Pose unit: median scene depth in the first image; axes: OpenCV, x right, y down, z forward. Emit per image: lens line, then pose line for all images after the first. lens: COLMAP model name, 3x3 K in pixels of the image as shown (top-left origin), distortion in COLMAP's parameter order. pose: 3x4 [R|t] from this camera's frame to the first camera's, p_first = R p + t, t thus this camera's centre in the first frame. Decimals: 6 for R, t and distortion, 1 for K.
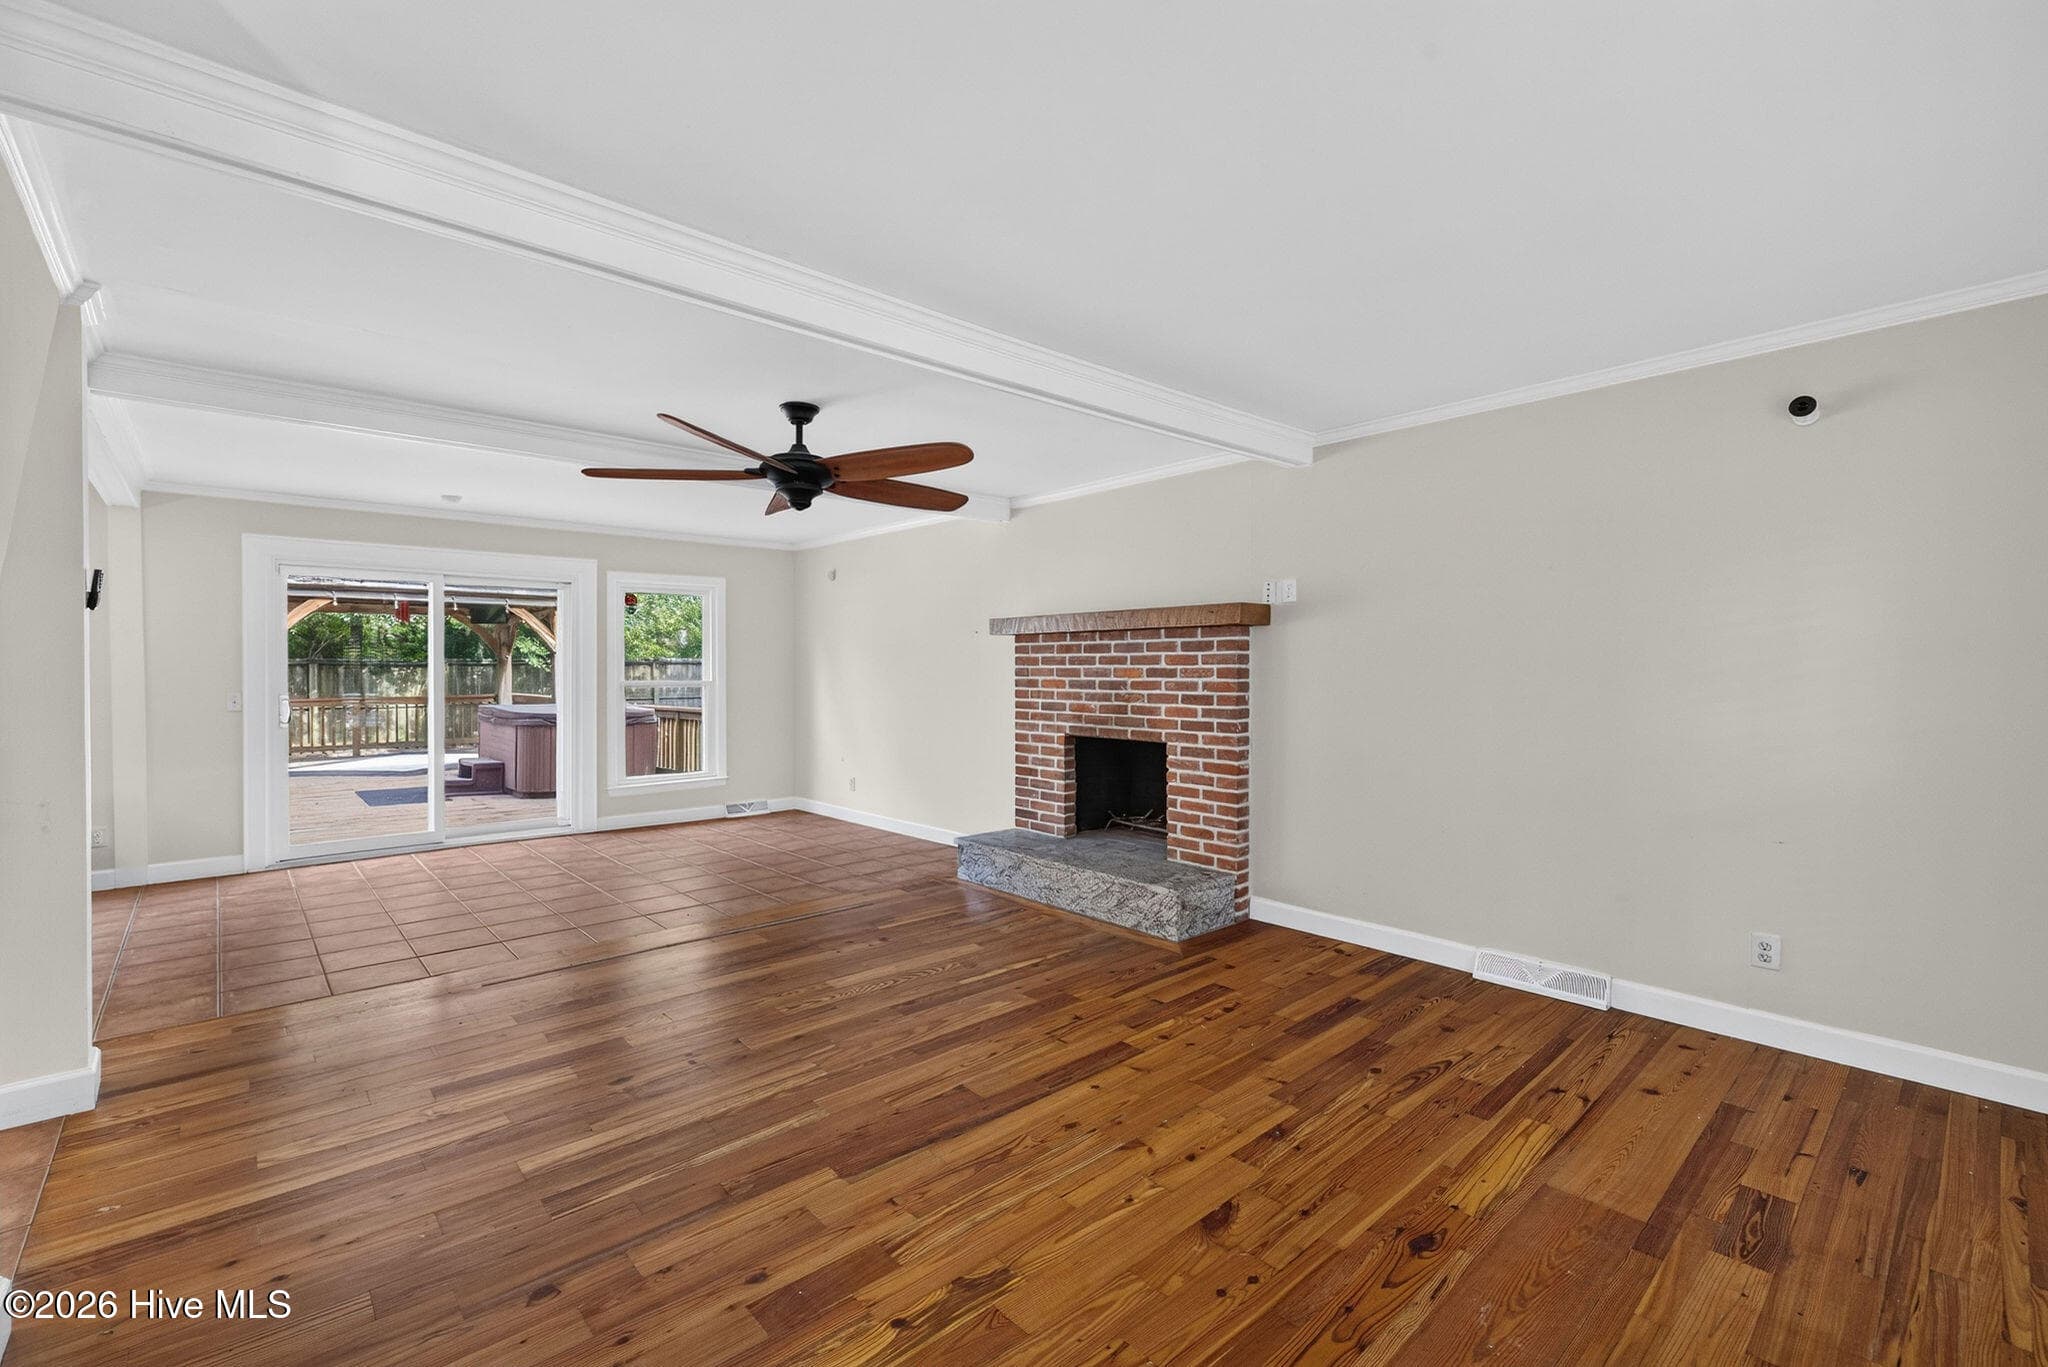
lens RADIAL K [[869.1, 0, 1021.7], [0, 869.1, 673.8], [0, 0, 1]] dist [0.007290, -0.000144]
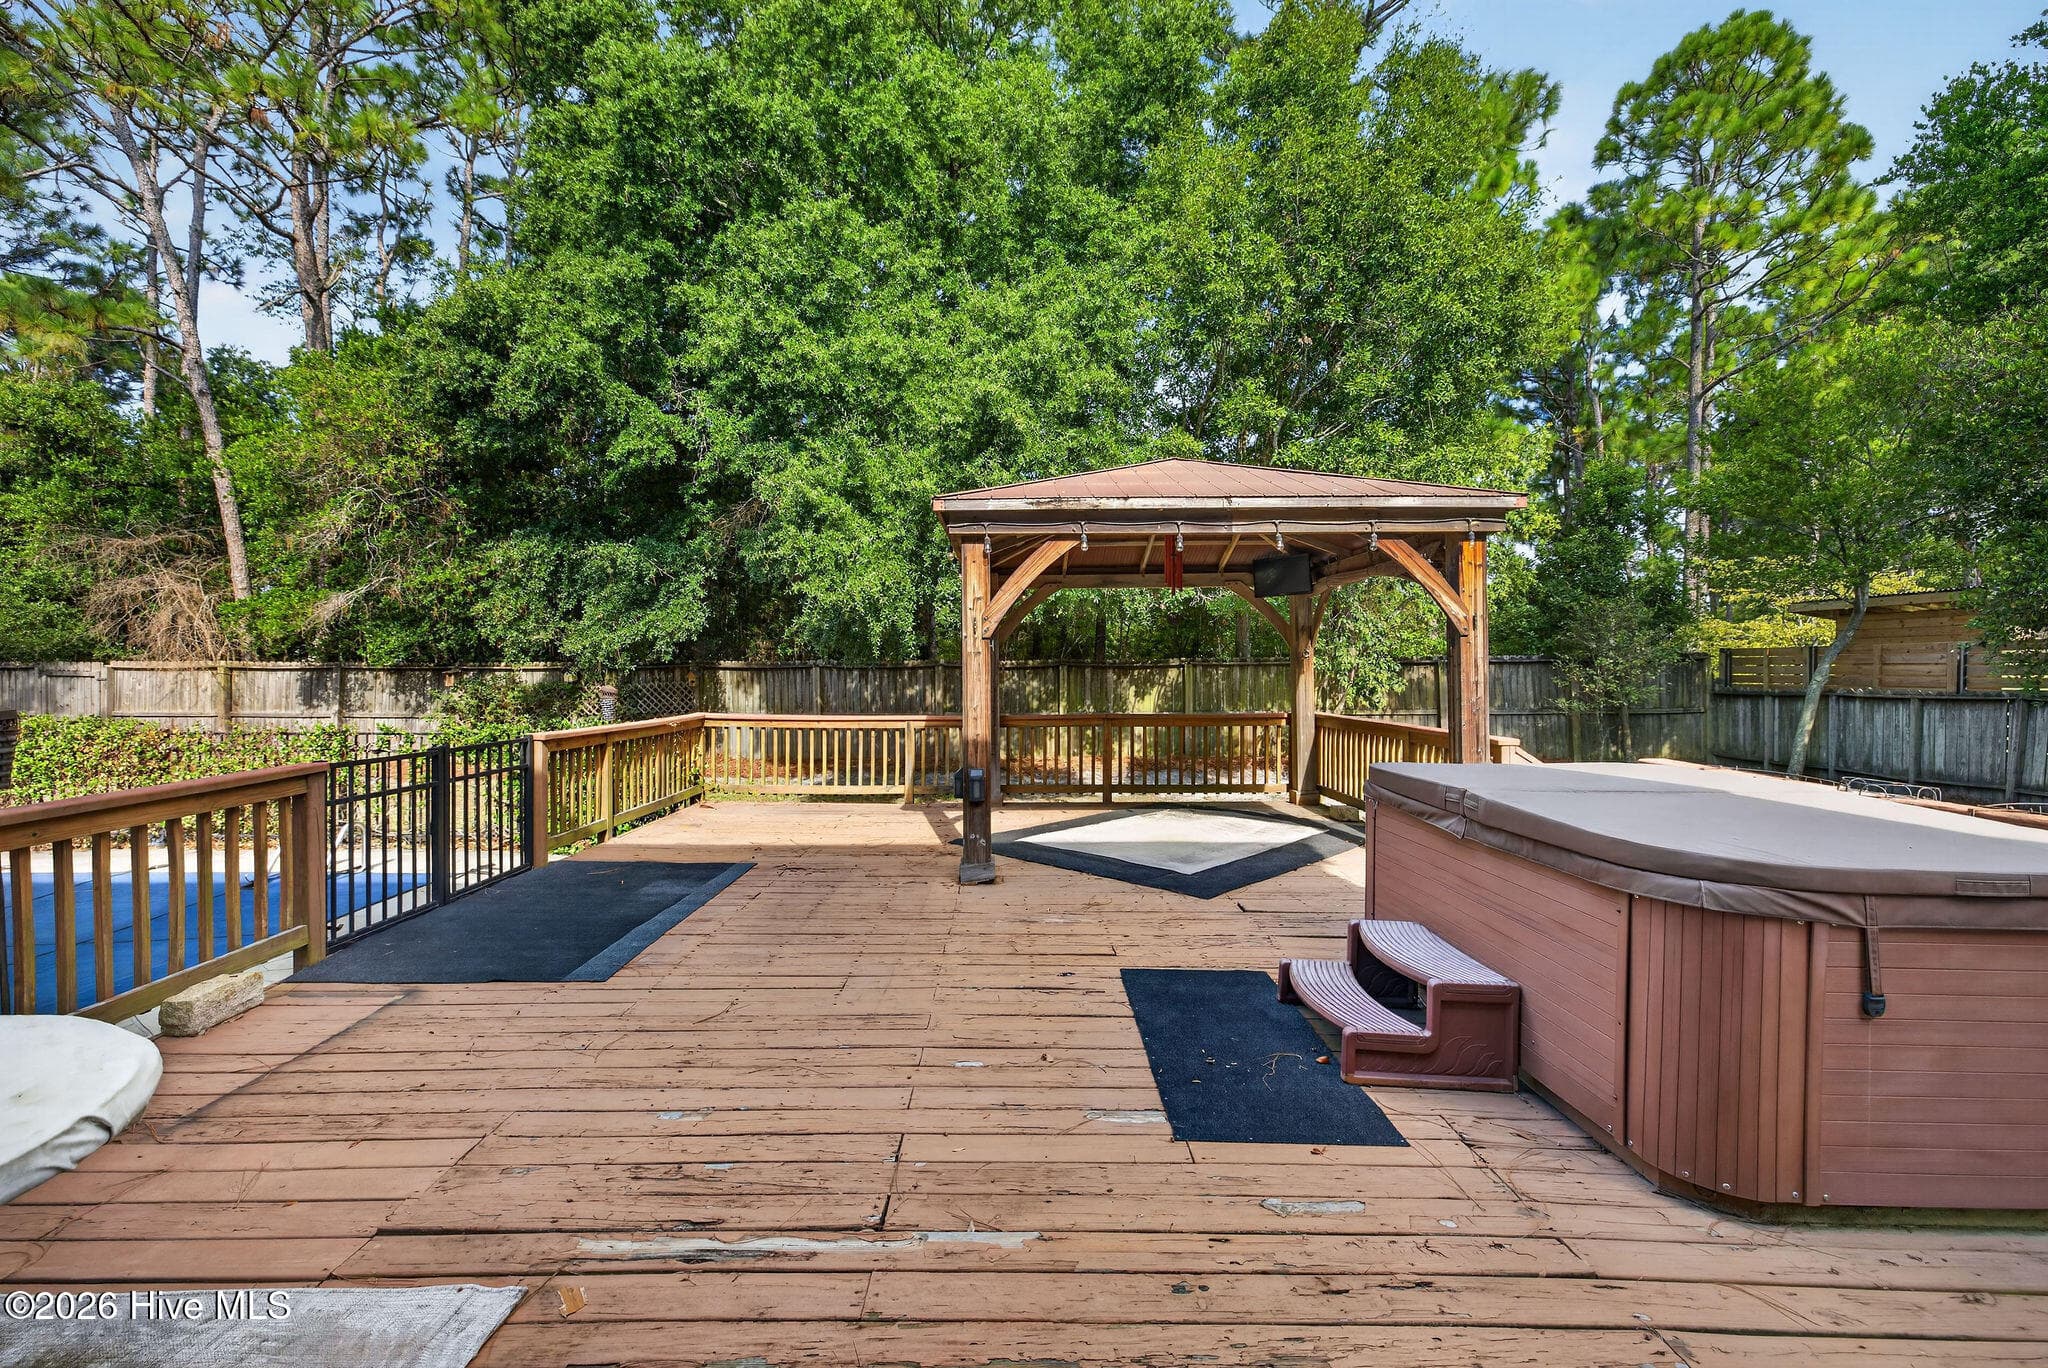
lens RADIAL K [[856.5, 0, 1022.1], [0, 856.5, 674.9], [0, 0, 1]] dist [0.004151, -0.000633]
pose [[0.742672, 0.006744, -0.669621, -0.444152], [-0.007283, 0.999971, 0.001993, -0.003600], [0.669615, 0.003396, 0.742700, 0.561376]]
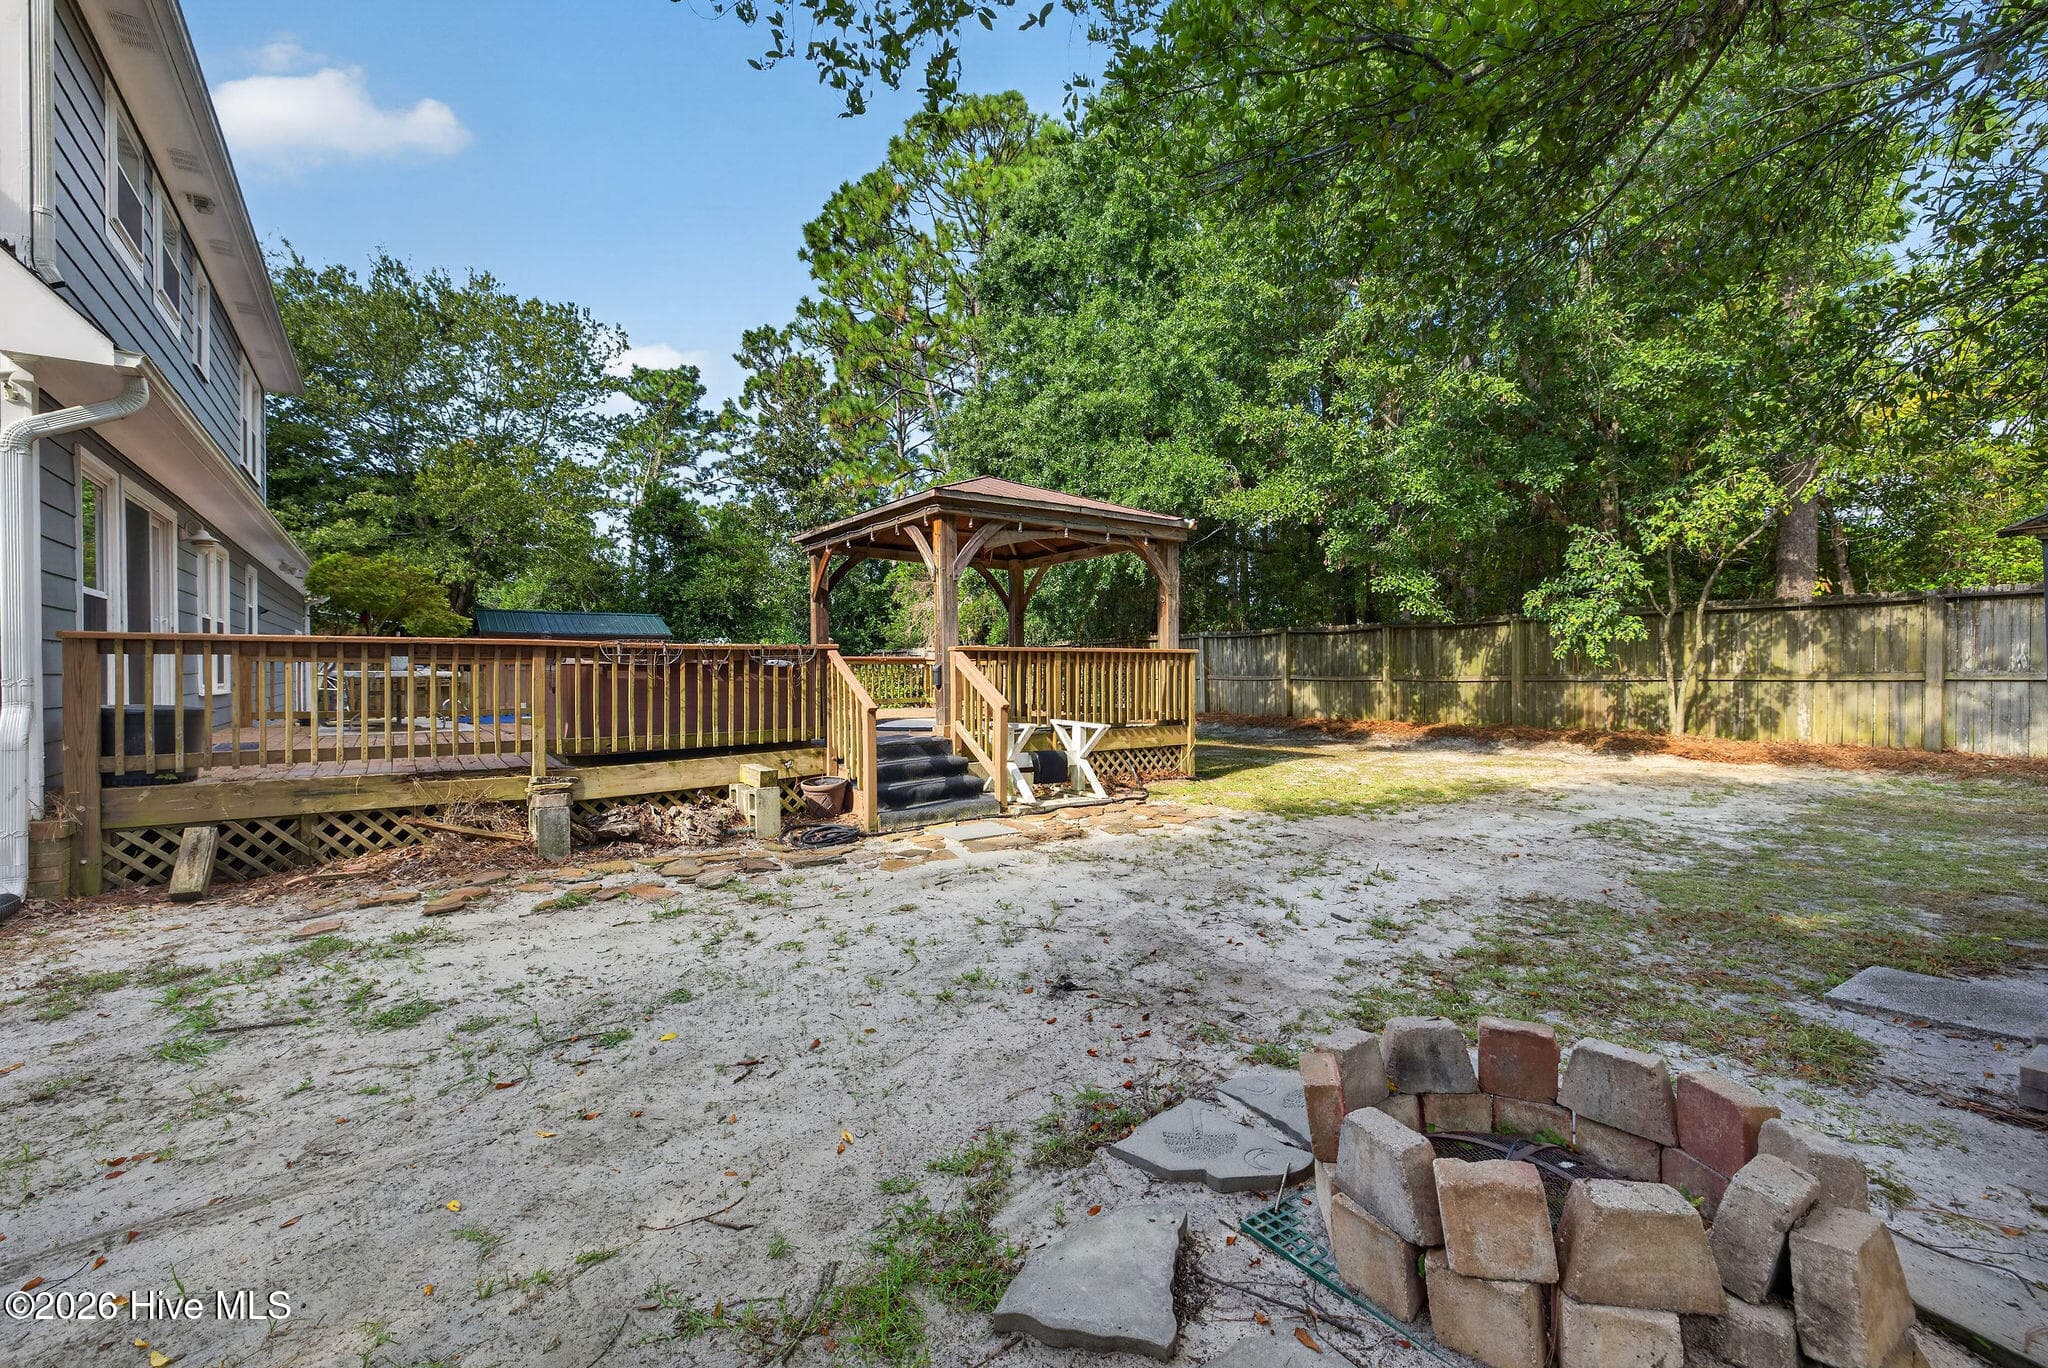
lens RADIAL K [[869.1, 0, 1021.7], [0, 869.1, 674.3], [0, 0, 1]] dist [0.007290, -0.000144]
pose [[-0.109225, 0.008956, -0.993977, 0.418585], [-0.005598, 0.999938, 0.009625, 0.074157], [0.994001, 0.006615, -0.109168, 1.563499]]
